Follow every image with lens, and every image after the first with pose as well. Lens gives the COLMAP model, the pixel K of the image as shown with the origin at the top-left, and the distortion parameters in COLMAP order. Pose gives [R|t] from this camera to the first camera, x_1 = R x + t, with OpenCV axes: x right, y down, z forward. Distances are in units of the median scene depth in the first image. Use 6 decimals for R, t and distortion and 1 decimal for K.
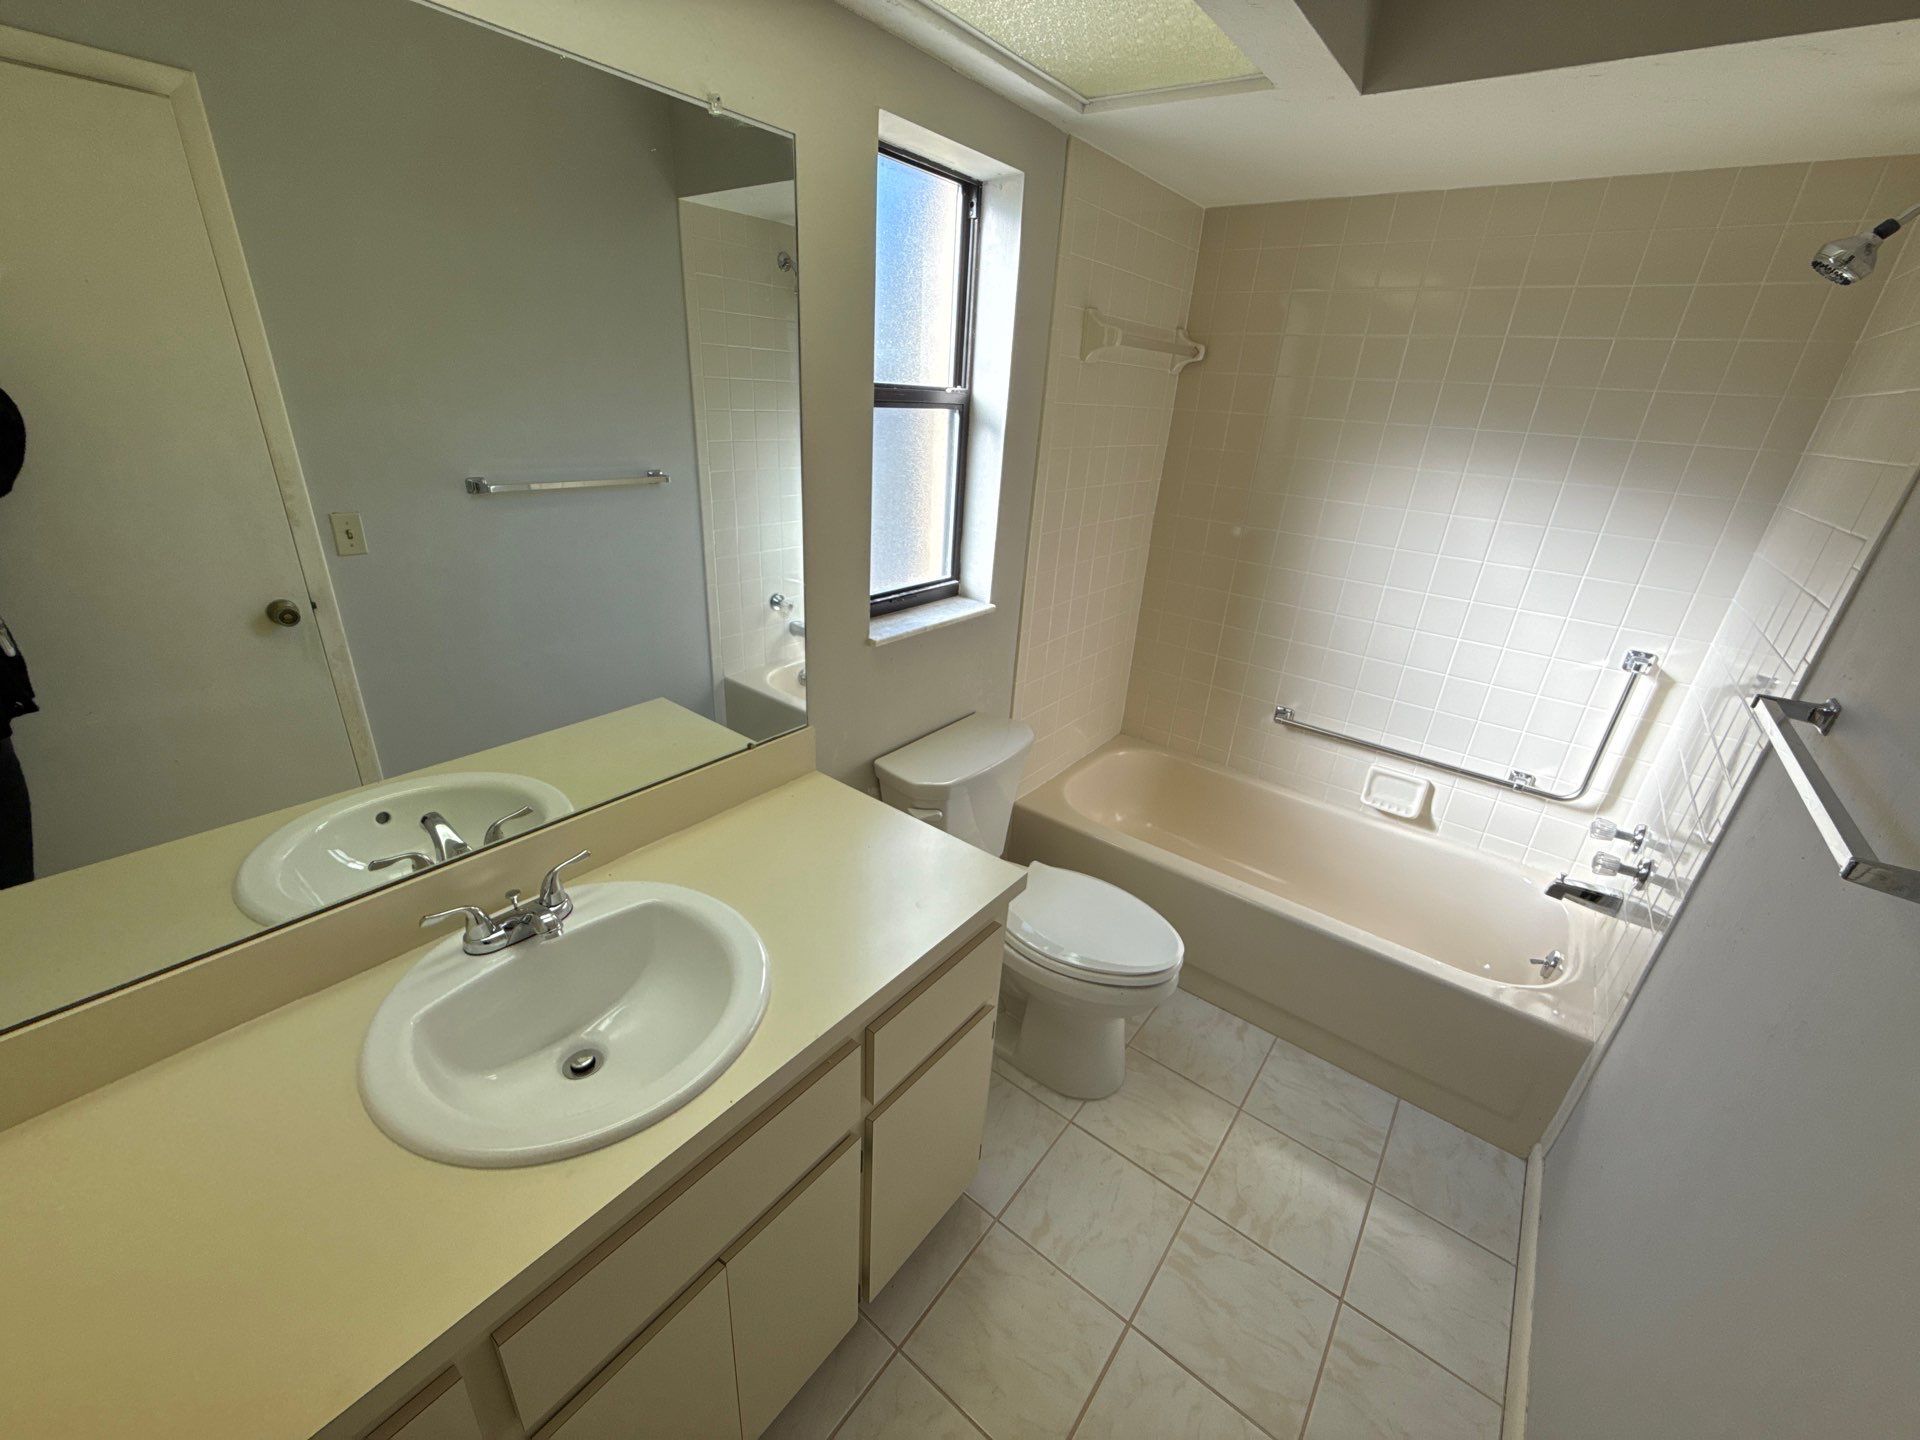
lens RADIAL K [[765.6, 0, 955.1], [0, 765.6, 717.8], [0, 0, 1]] dist [-0.000445, -0.000199]
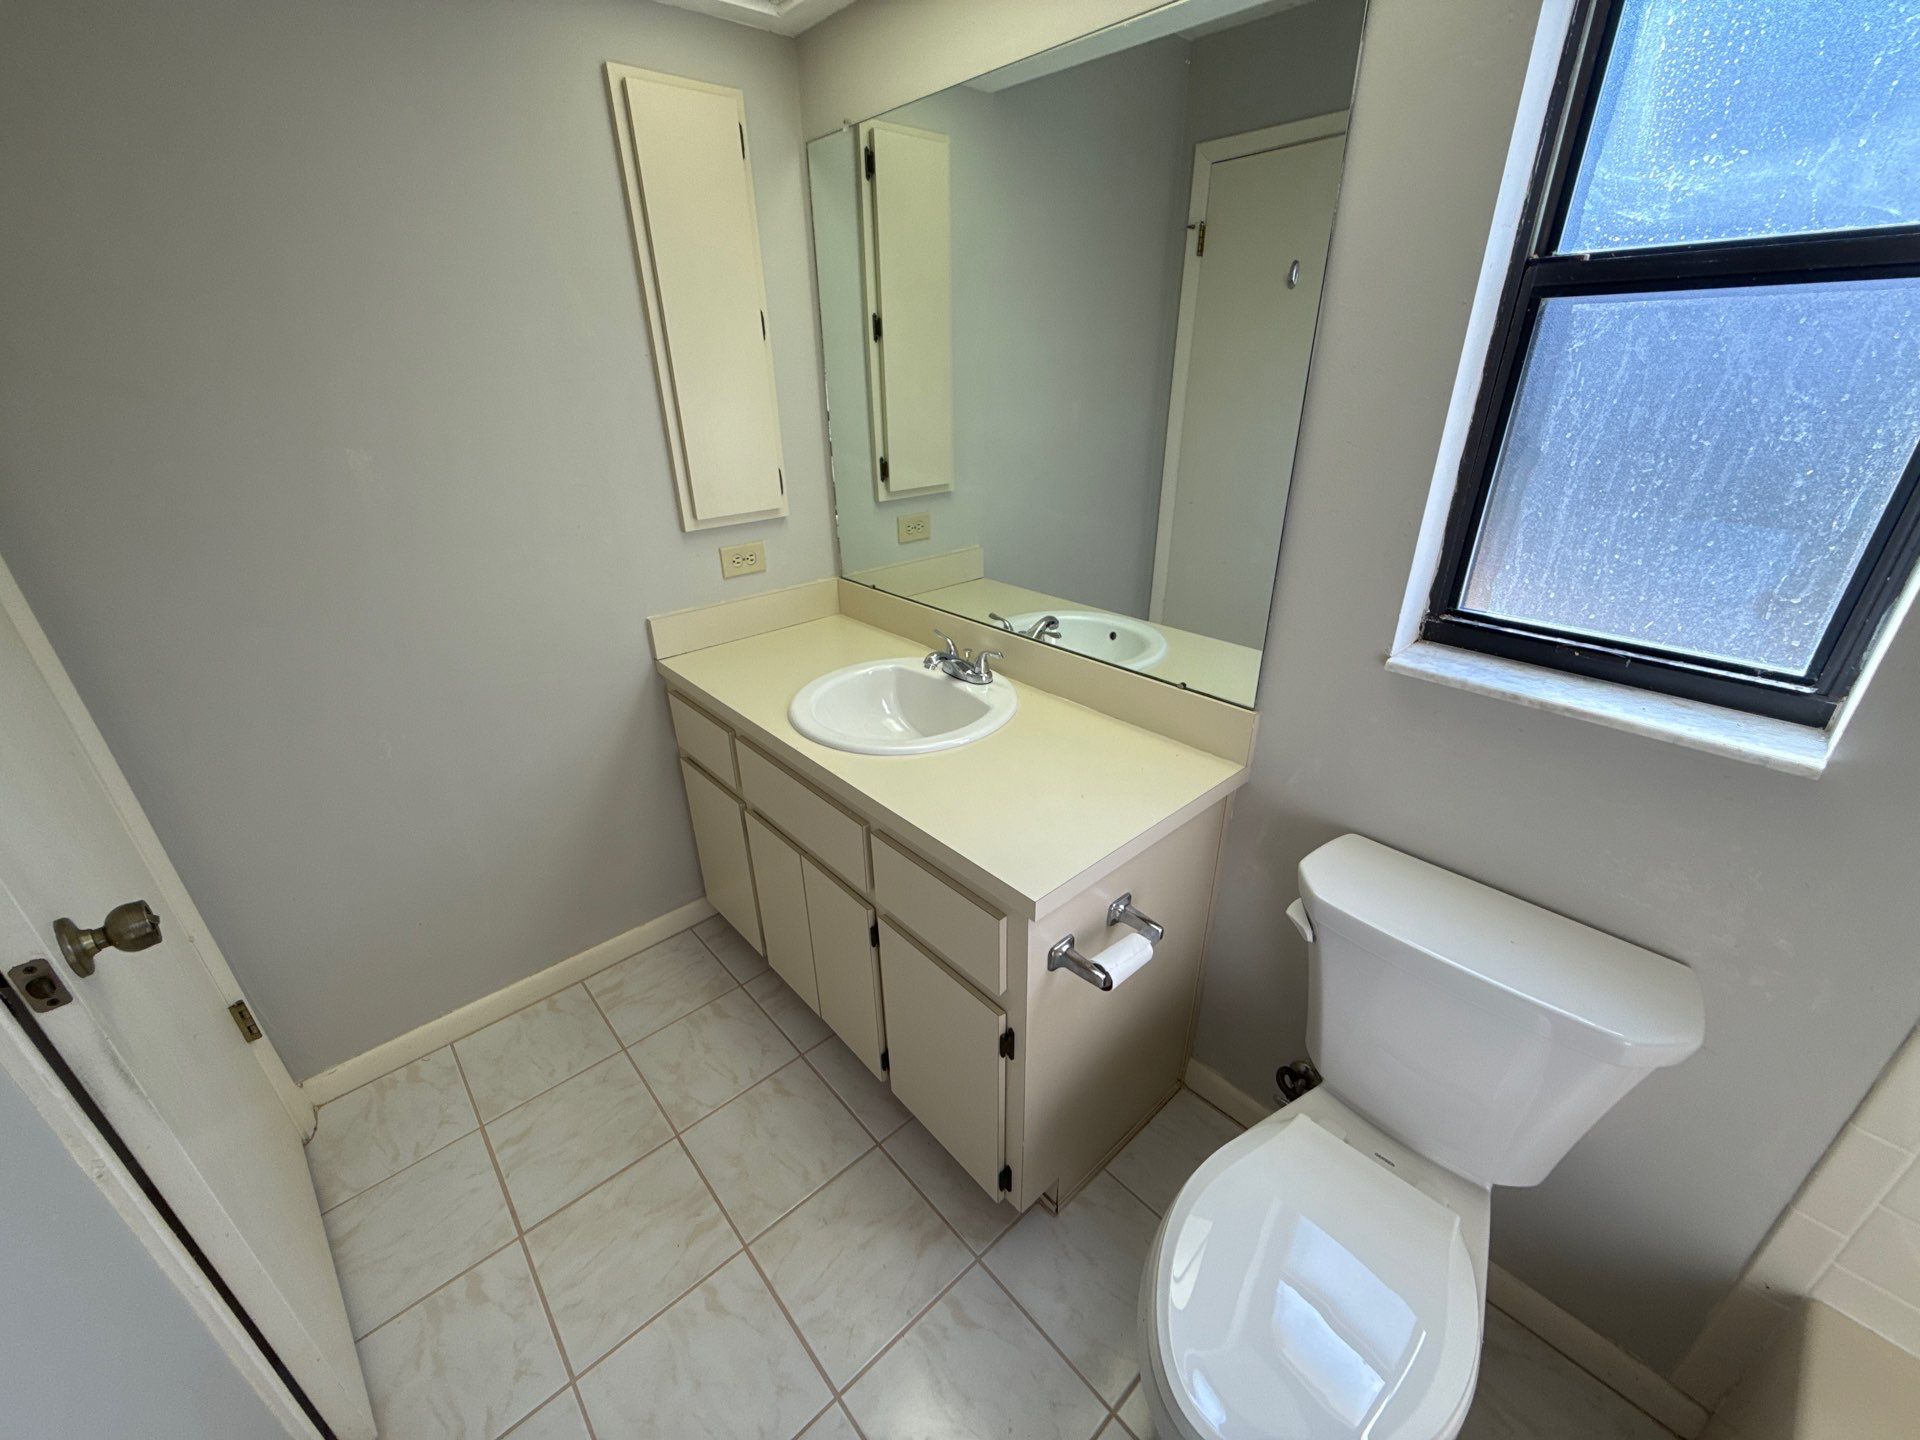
lens RADIAL K [[765.6, 0, 960.9], [0, 765.6, 719.3], [0, 0, 1]] dist [-0.000445, -0.000199]
pose [[-0.173478, 0.366486, -0.914108, 0.495194], [-0.389982, 0.826745, 0.405471, -0.153814], [0.904334, 0.426826, -0.000499, 0.570349]]
